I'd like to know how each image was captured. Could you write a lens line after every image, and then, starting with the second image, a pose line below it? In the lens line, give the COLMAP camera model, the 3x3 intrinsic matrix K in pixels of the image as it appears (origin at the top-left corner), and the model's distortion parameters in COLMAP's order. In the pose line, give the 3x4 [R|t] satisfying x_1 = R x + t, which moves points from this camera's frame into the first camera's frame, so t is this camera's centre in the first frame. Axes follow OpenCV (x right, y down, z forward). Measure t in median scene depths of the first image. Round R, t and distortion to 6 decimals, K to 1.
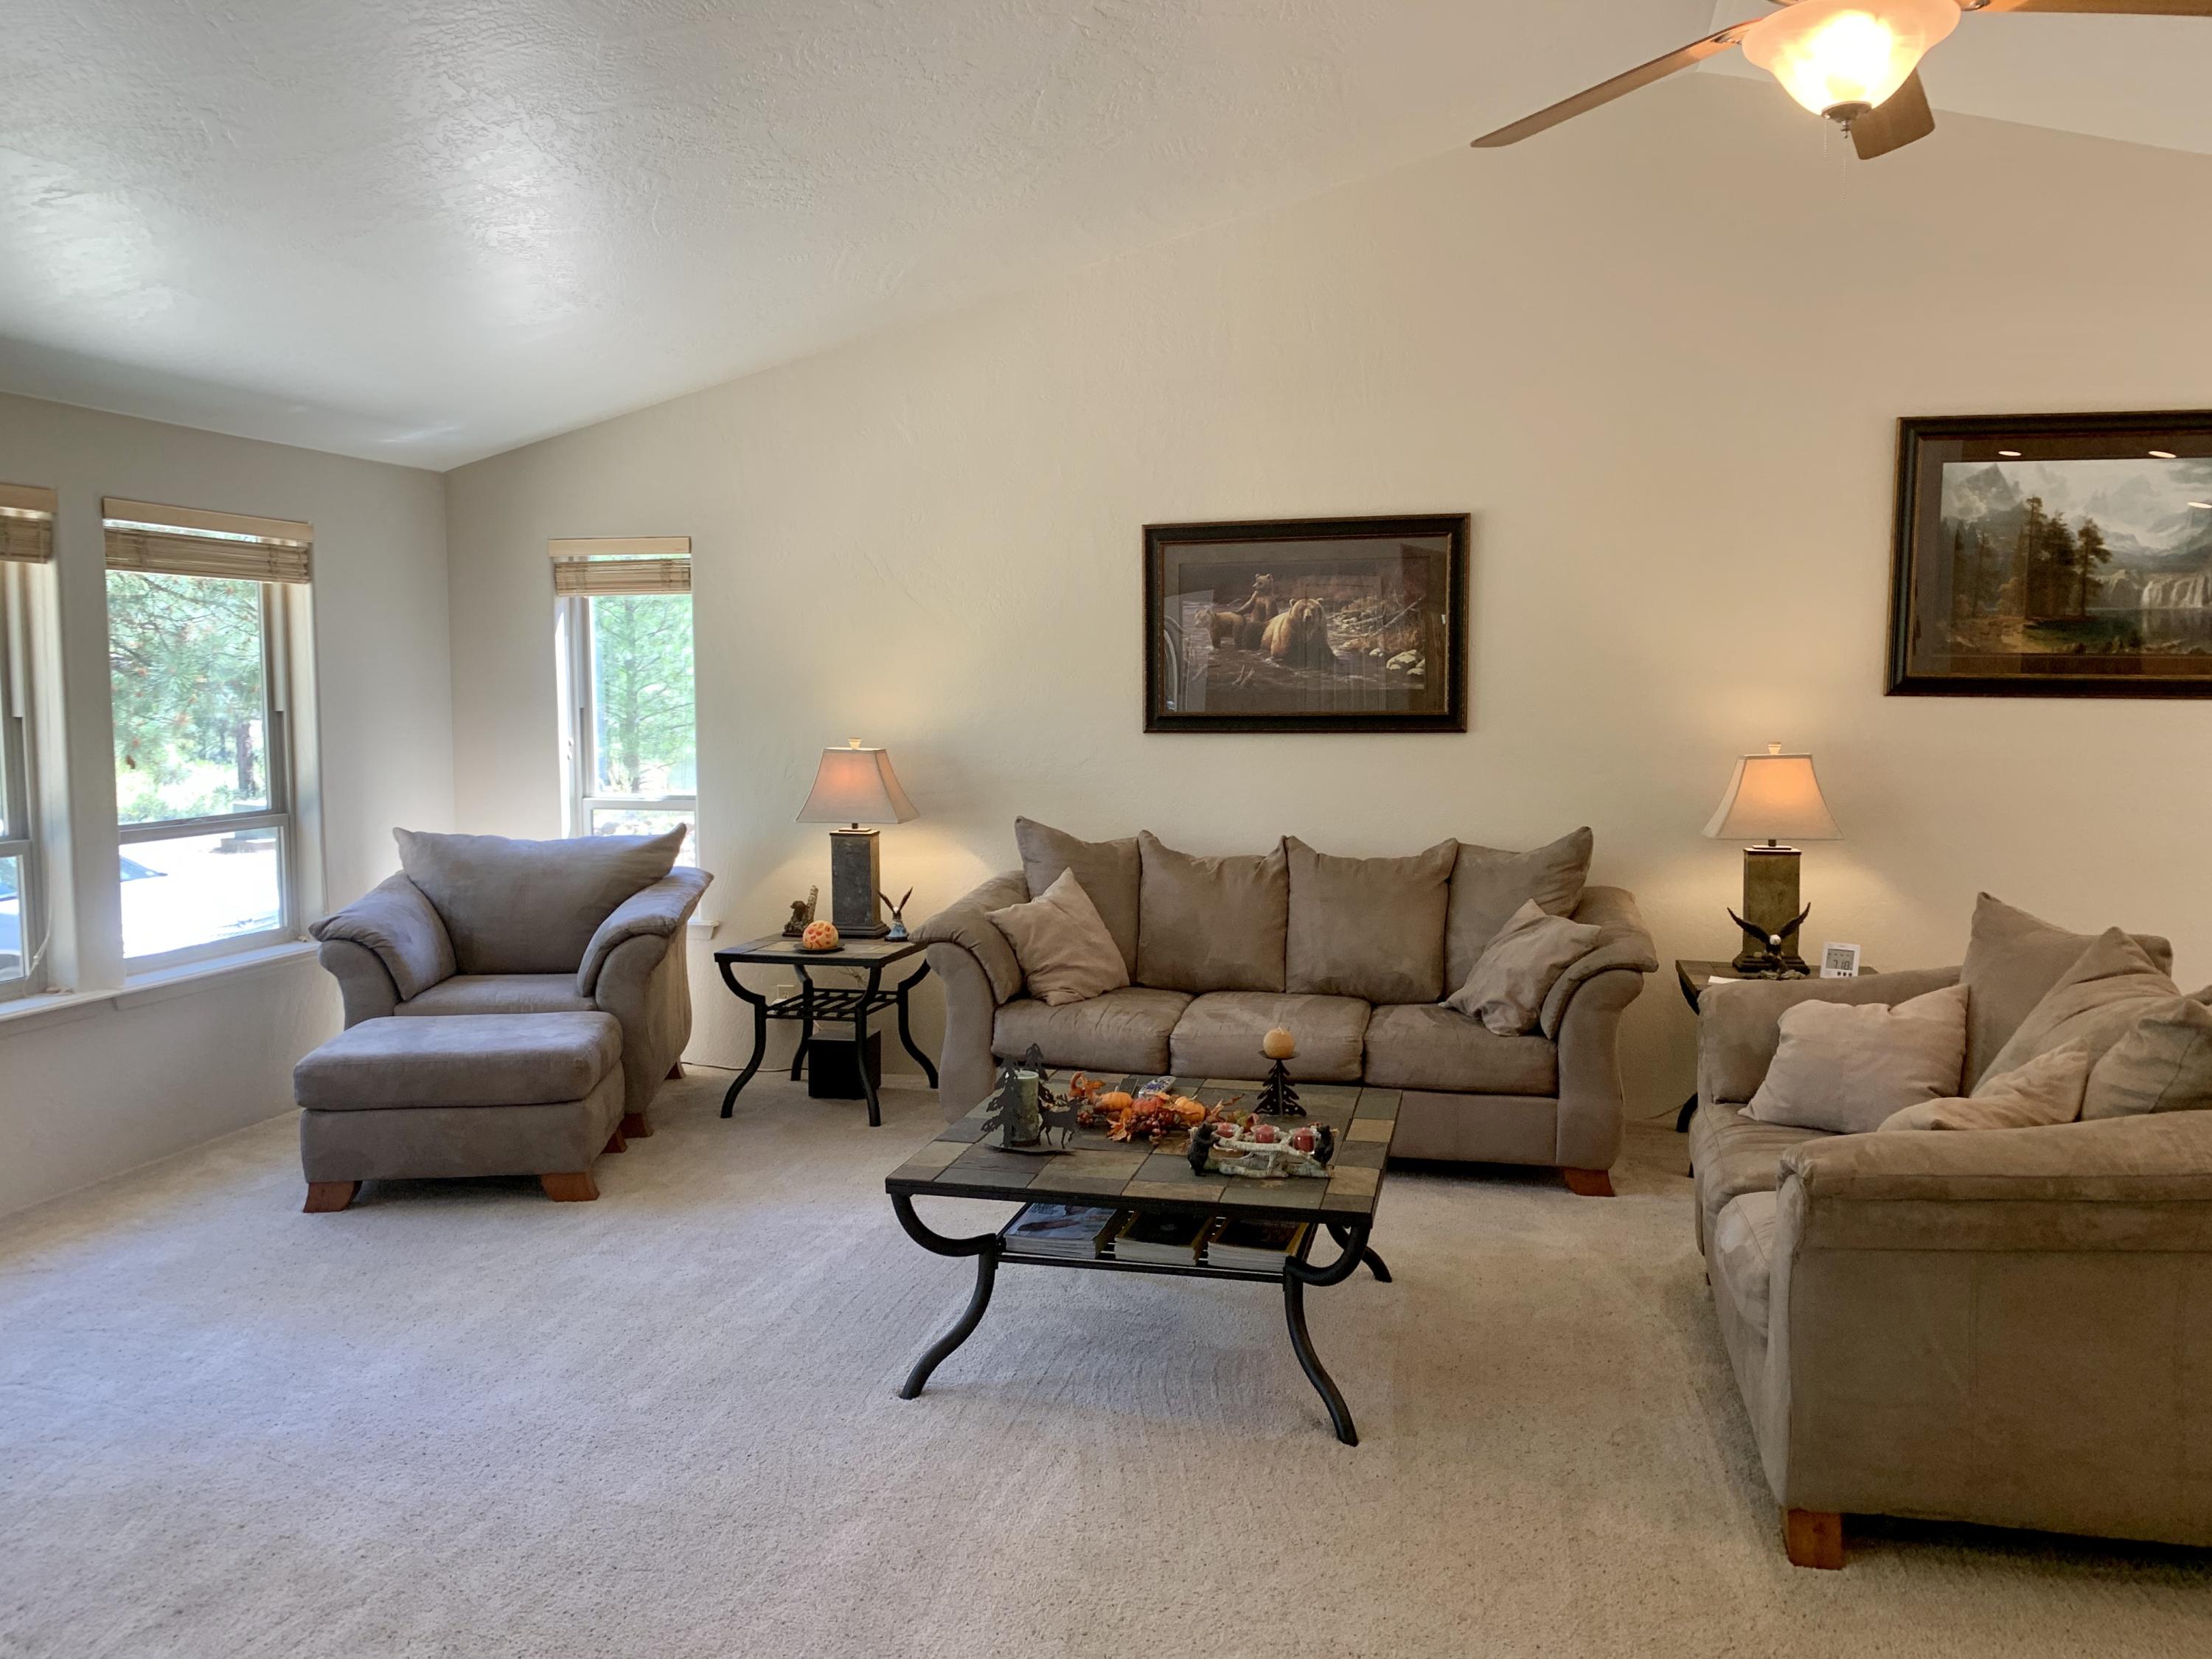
lens RADIAL K [[1704.5, 0, 1179.3], [0, 1704.5, 789.6], [0, 0, 1]] dist [0.058539, -0.091156]
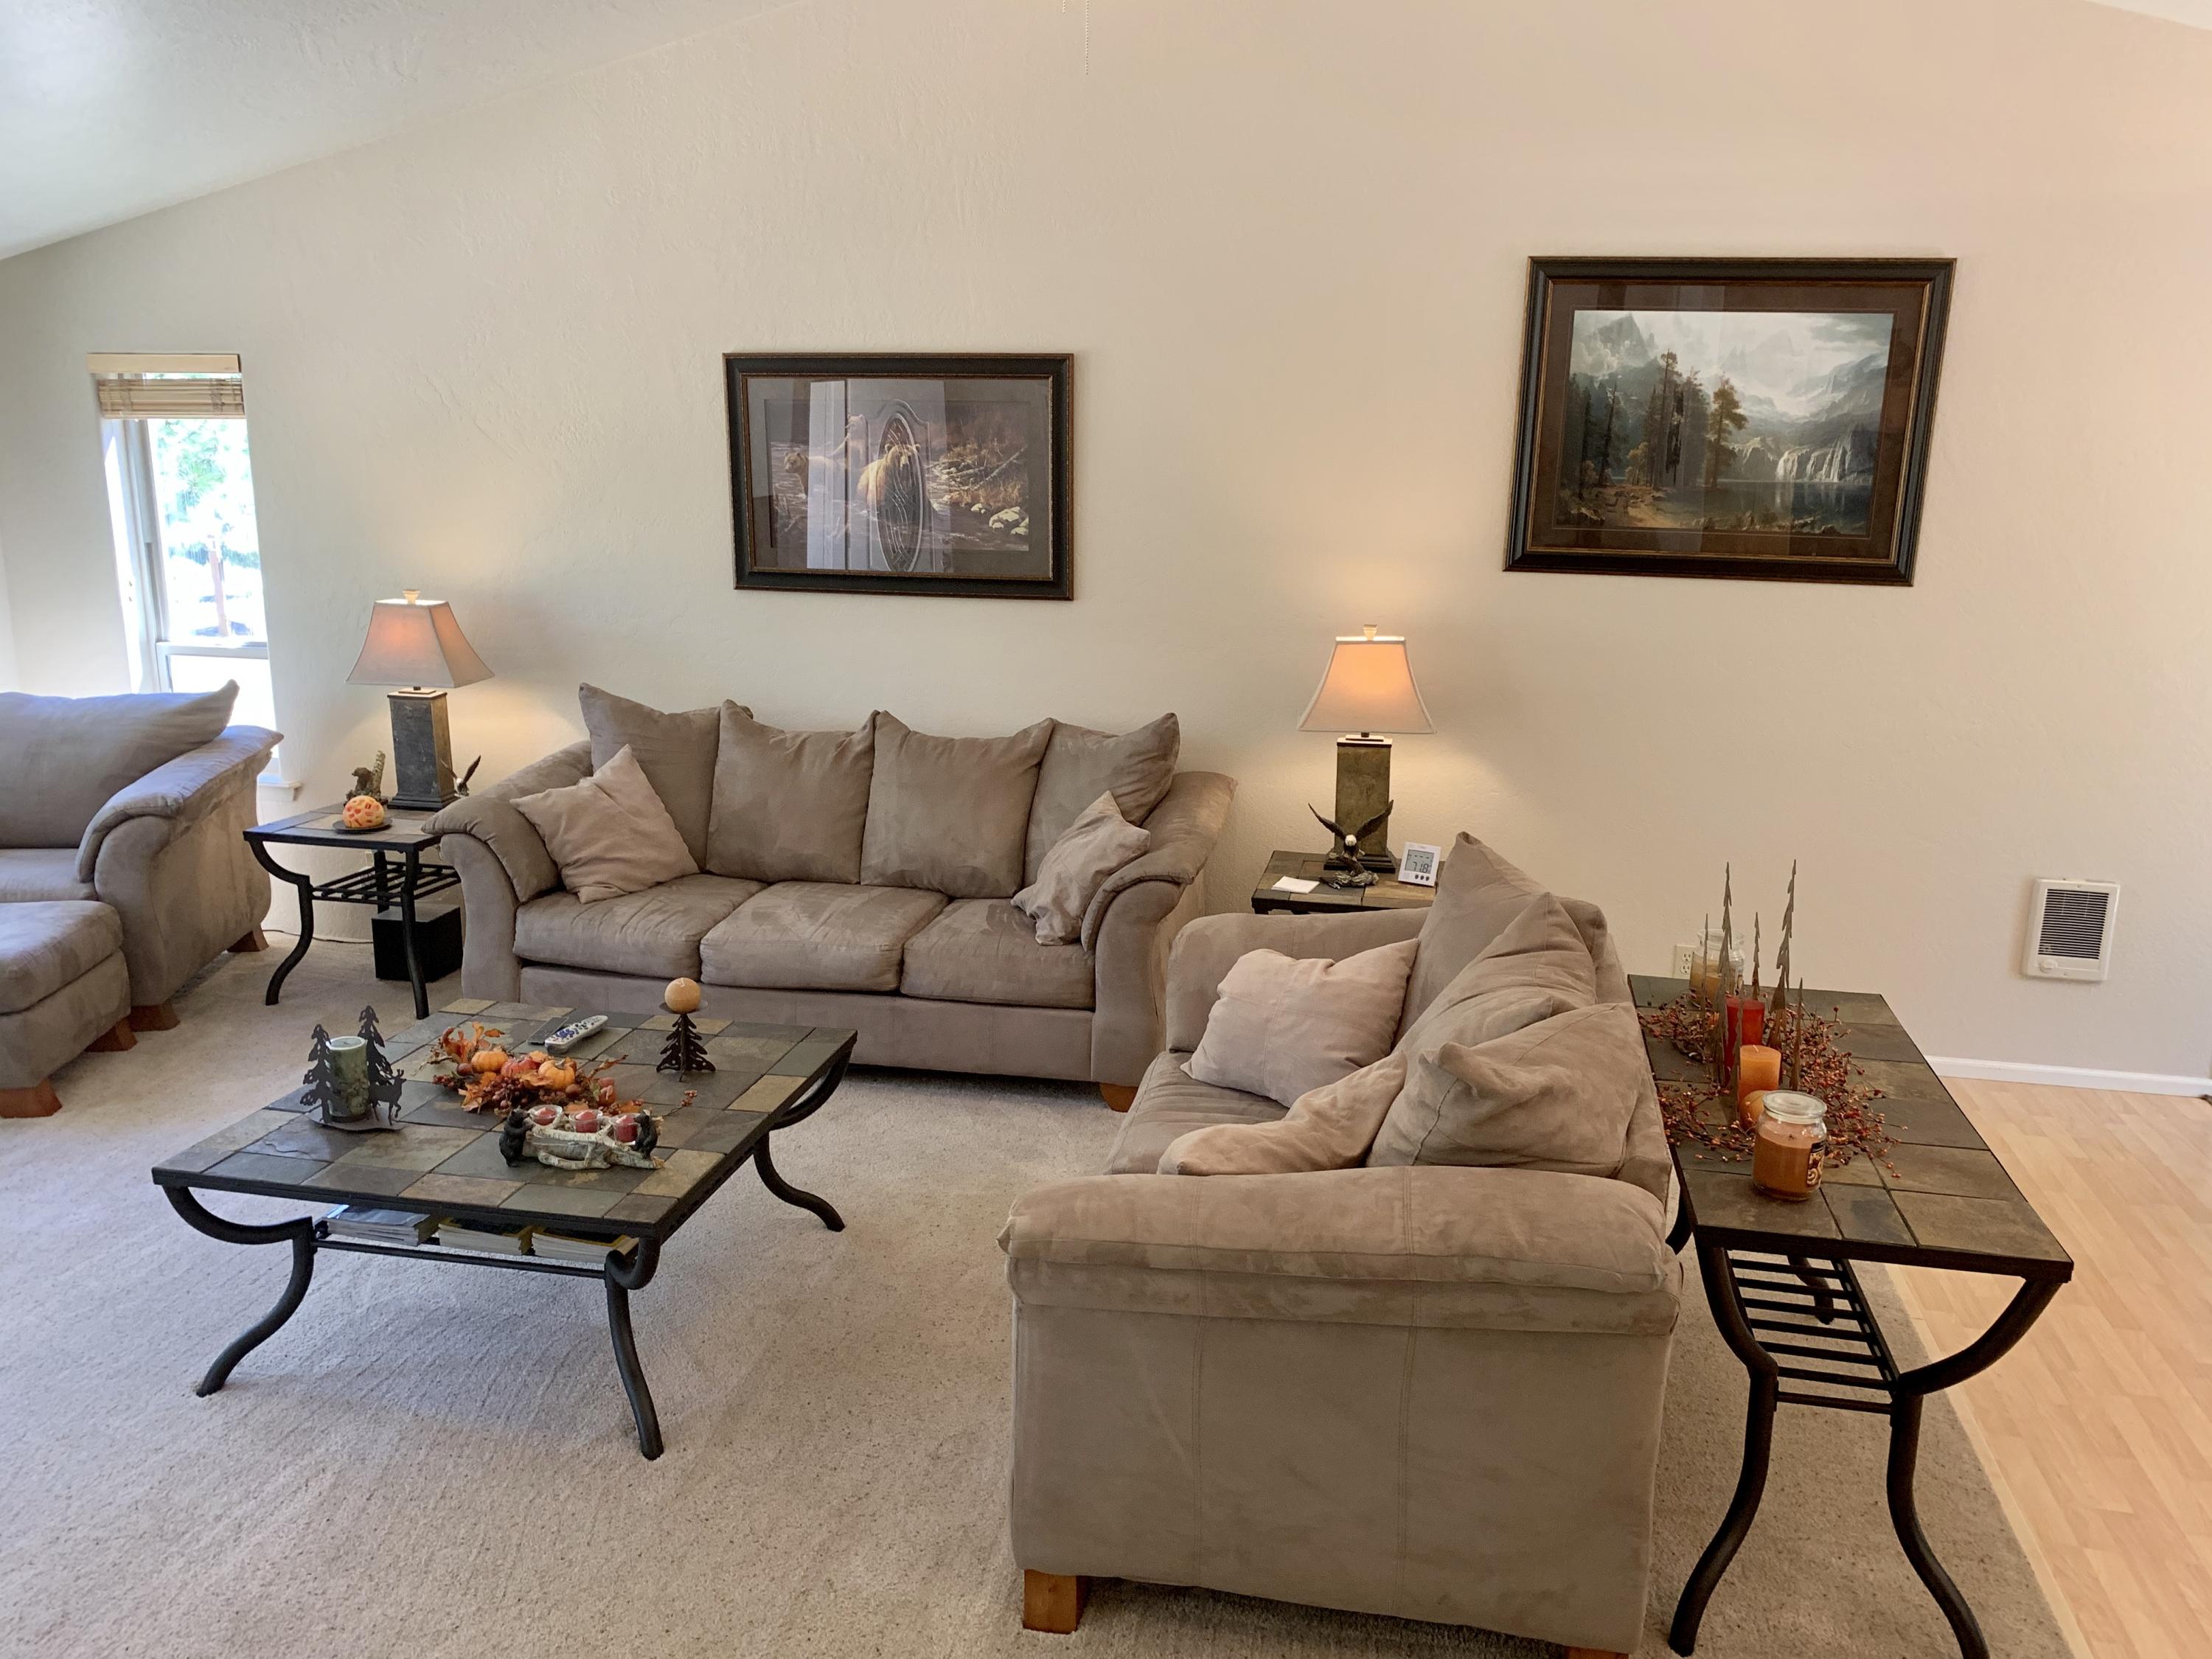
lens RADIAL K [[1704.5, 0, 1159.8], [0, 1704.5, 827.8], [0, 0, 1]] dist [0.058539, -0.091156]
pose [[0.999444, 0.008683, 0.032179, 0.203425], [-0.013511, 0.988132, 0.153015, -0.058104], [-0.030469, -0.153364, 0.987700, 0.079505]]
